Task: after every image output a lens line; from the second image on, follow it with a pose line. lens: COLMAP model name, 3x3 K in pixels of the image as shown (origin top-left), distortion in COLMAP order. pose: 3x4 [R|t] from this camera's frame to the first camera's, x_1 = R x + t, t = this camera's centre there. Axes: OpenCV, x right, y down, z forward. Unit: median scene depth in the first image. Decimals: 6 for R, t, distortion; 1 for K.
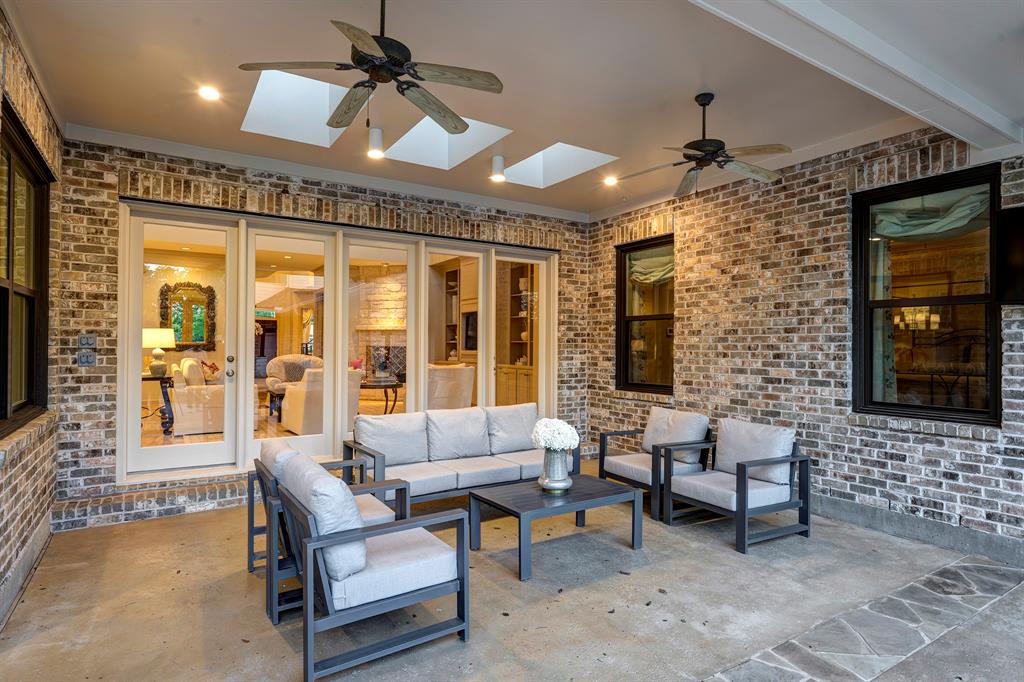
lens RADIAL K [[561.1, 0, 512.0], [0, 561.1, 341.0], [0, 0, 1]] dist [-0.000544, -0.000232]
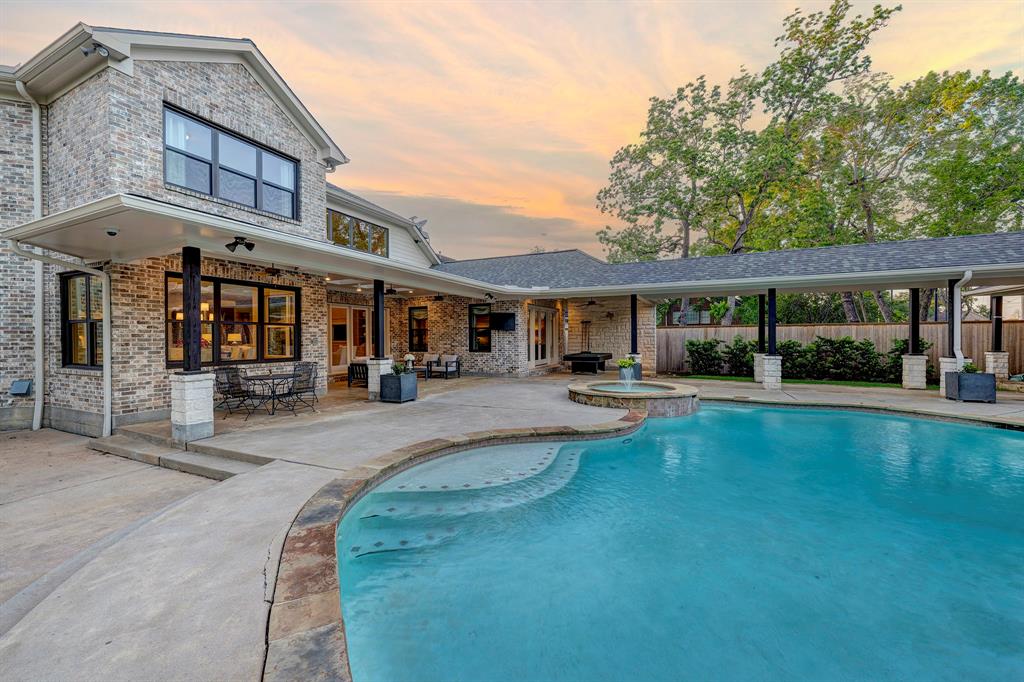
lens RADIAL K [[406.1, 0, 512.0], [0, 406.1, 341.0], [0, 0, 1]] dist [0.000603, -0.000009]
pose [[0.843936, -0.012030, 0.536309, -0.862034], [0.004300, 0.999868, 0.015662, -0.013132], [-0.536426, -0.010911, 0.843877, -1.962013]]
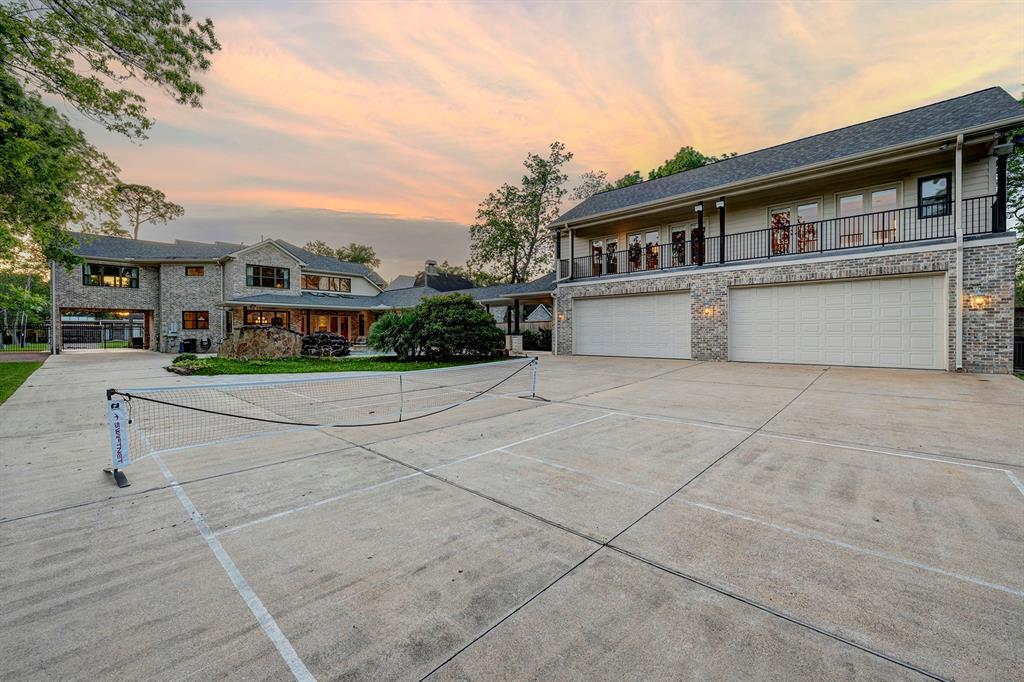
lens RADIAL K [[406.1, 0, 512.0], [0, 406.1, 341.0], [0, 0, 1]] dist [0.000603, -0.000009]
pose [[0.964987, -0.013605, 0.261945, 1.077101], [0.006129, 0.999551, 0.029336, 0.034256], [-0.262227, -0.026703, 0.964637, -6.780039]]
